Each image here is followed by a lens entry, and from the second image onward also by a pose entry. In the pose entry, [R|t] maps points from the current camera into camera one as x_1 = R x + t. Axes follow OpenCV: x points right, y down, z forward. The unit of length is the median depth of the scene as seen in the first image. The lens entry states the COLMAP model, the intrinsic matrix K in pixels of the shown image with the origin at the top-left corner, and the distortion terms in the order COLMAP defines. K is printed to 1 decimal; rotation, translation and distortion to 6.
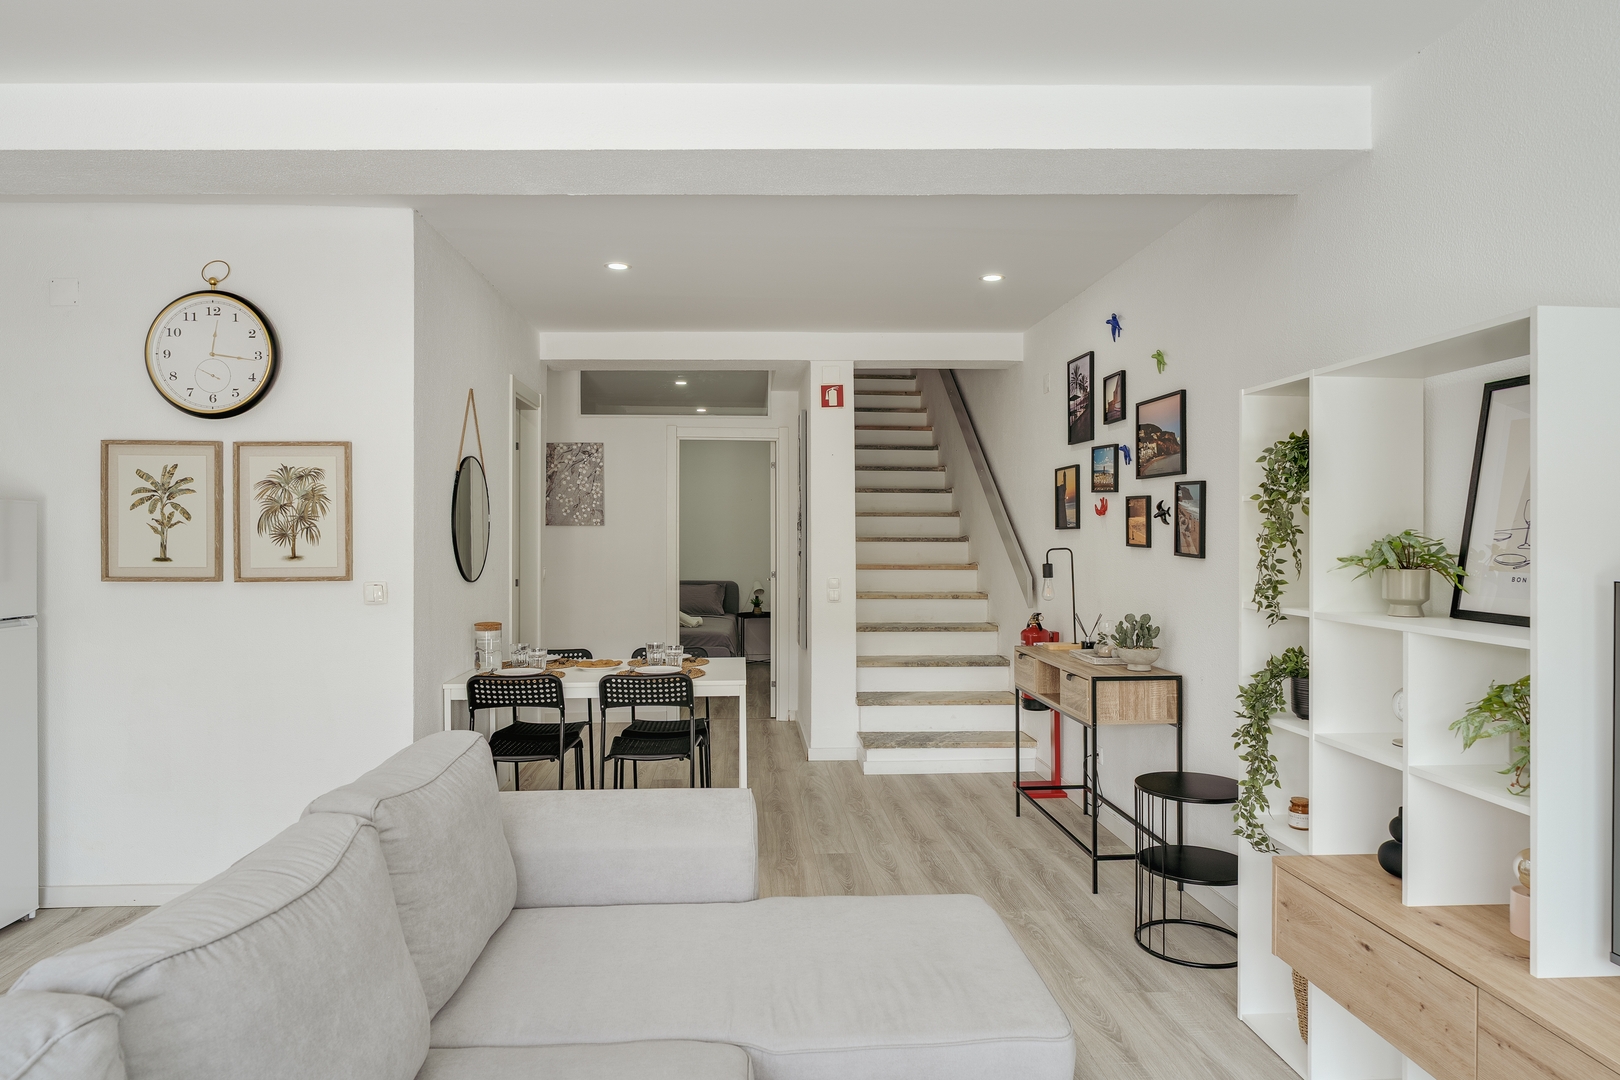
lens RADIAL K [[949.1, 0, 810.5], [0, 949.1, 518.0], [0, 0, 1]] dist [-0.016946, 0.013413]
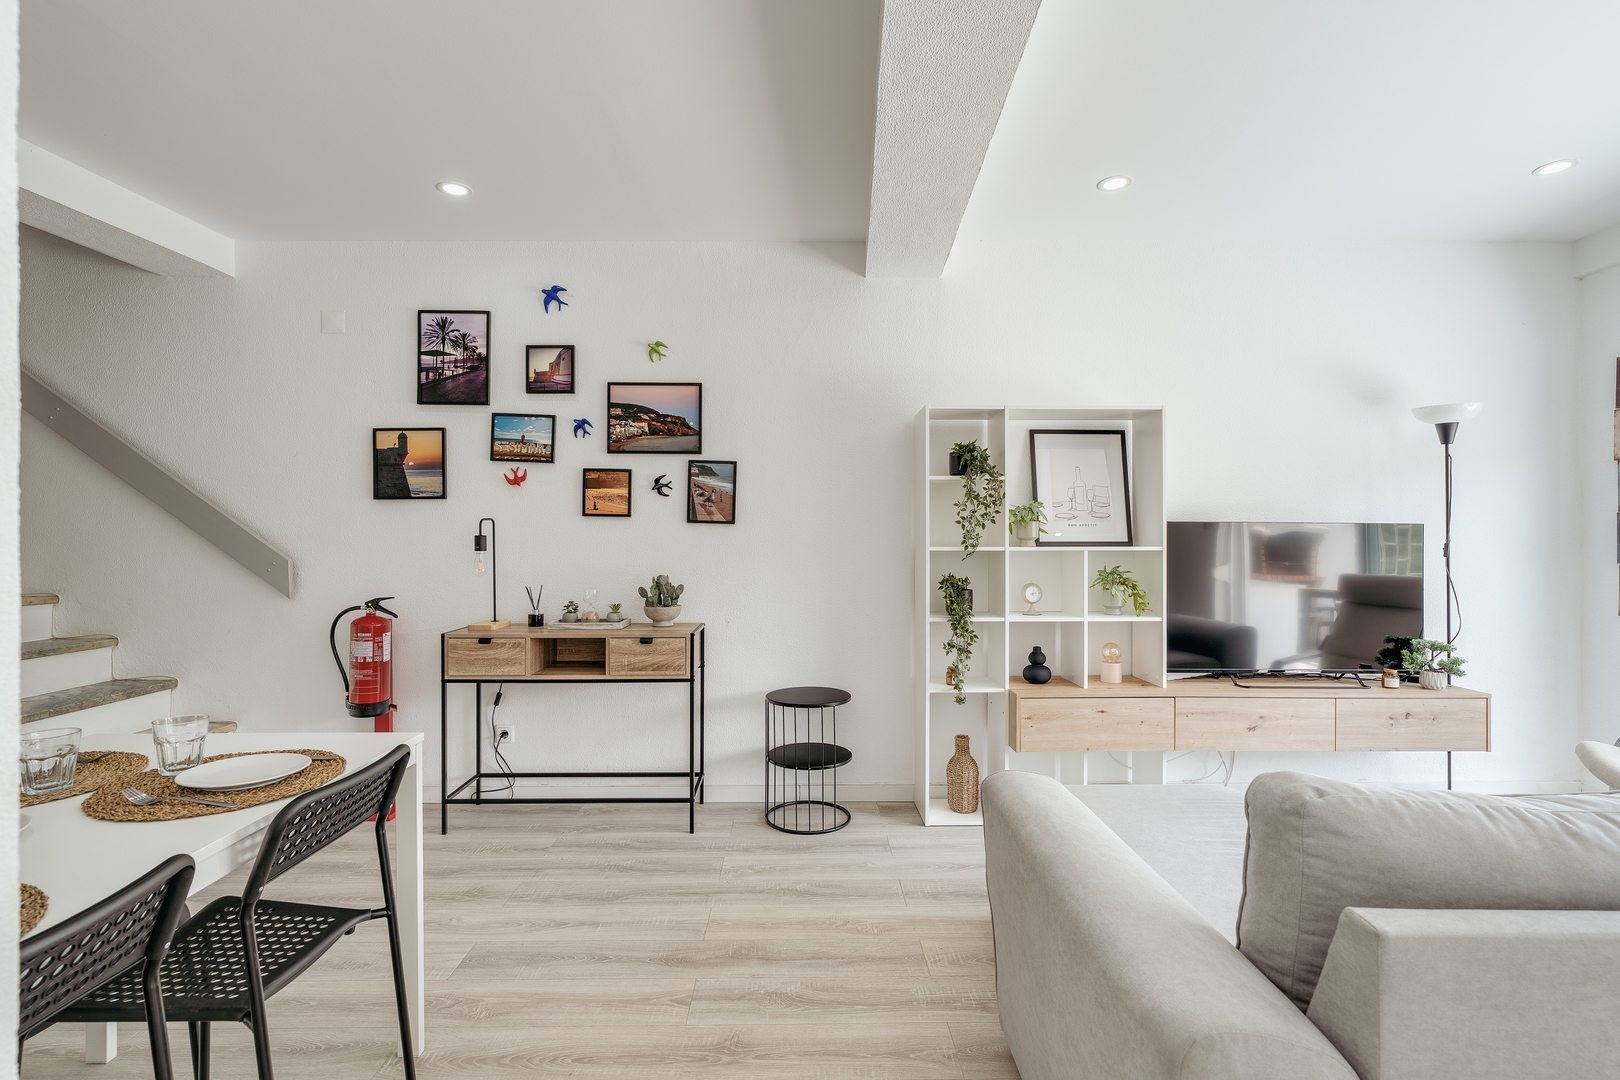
lens RADIAL K [[748.7, 0, 791.4], [0, 748.7, 534.4], [0, 0, 1]] dist [-0.006917, 0.002412]
pose [[0.084058, 0.001336, 0.996460, -0.498164], [-0.015925, 0.999873, 0.000003, 0.049249], [-0.996334, -0.015869, 0.084069, 0.753438]]
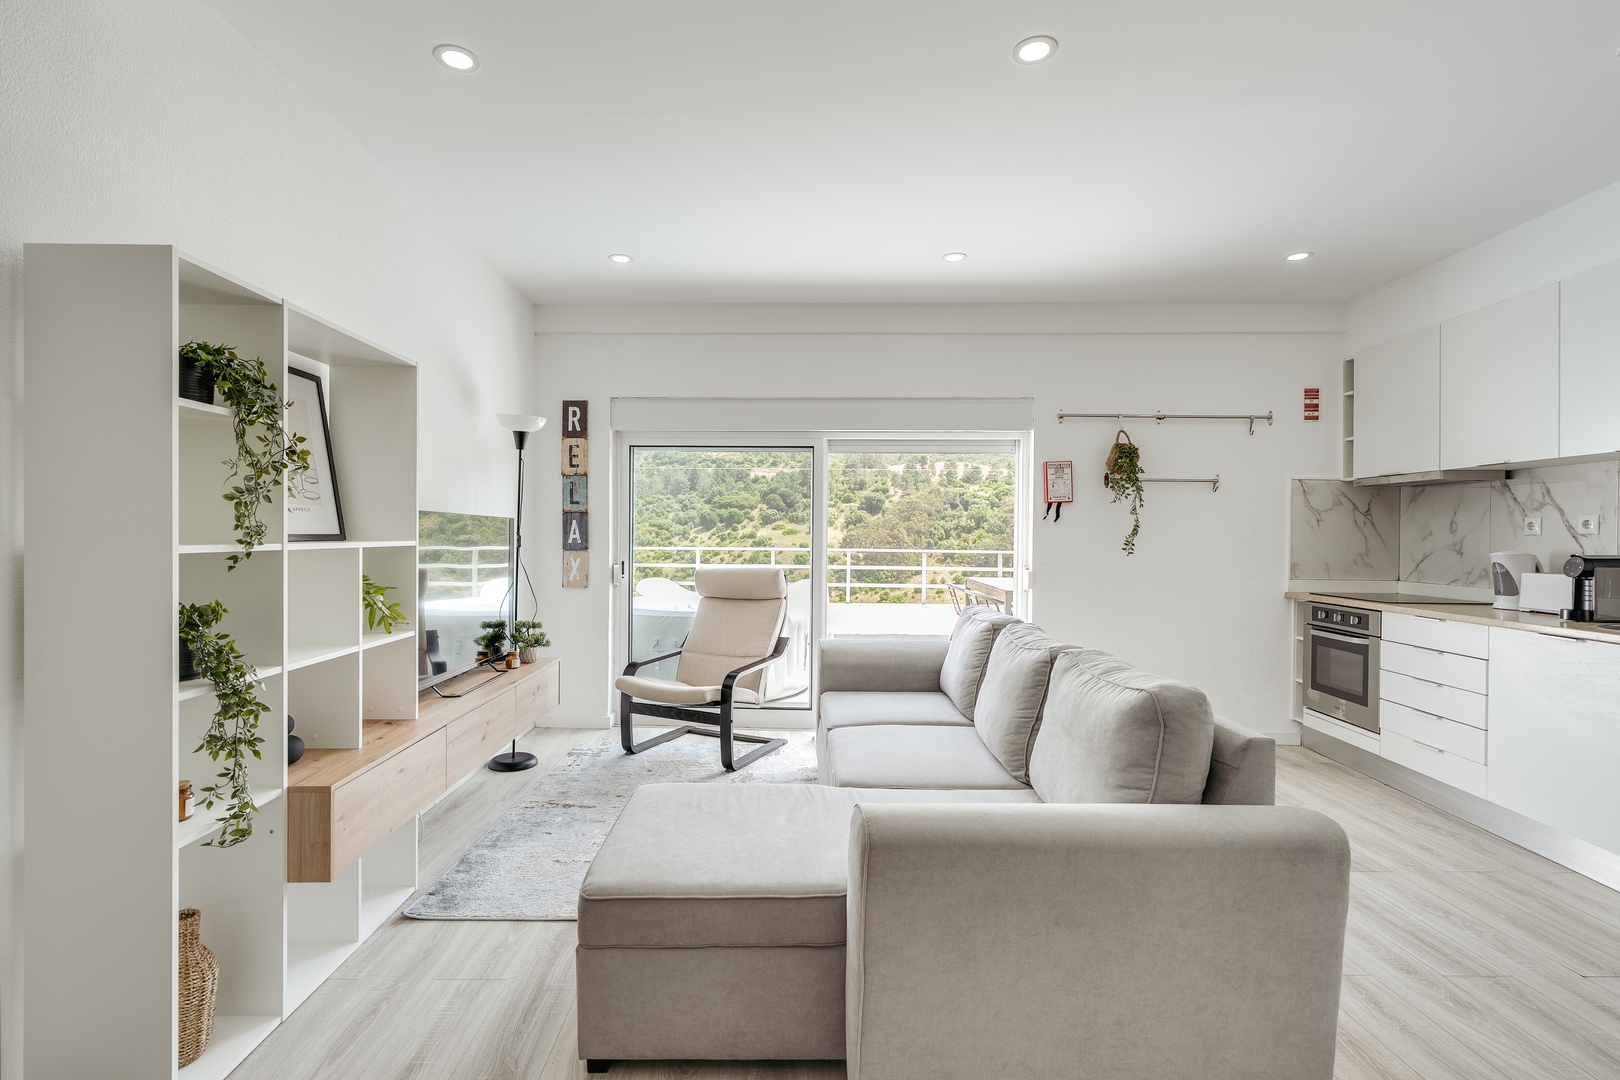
lens RADIAL K [[748.7, 0, 789.7], [0, 748.7, 539.3], [0, 0, 1]] dist [-0.006917, 0.002412]
pose [[-0.997993, -0.012555, 0.062073, -0.026390], [-0.013123, 0.999876, -0.008753, 0.056143], [-0.061955, -0.009550, -0.998033, 1.033485]]
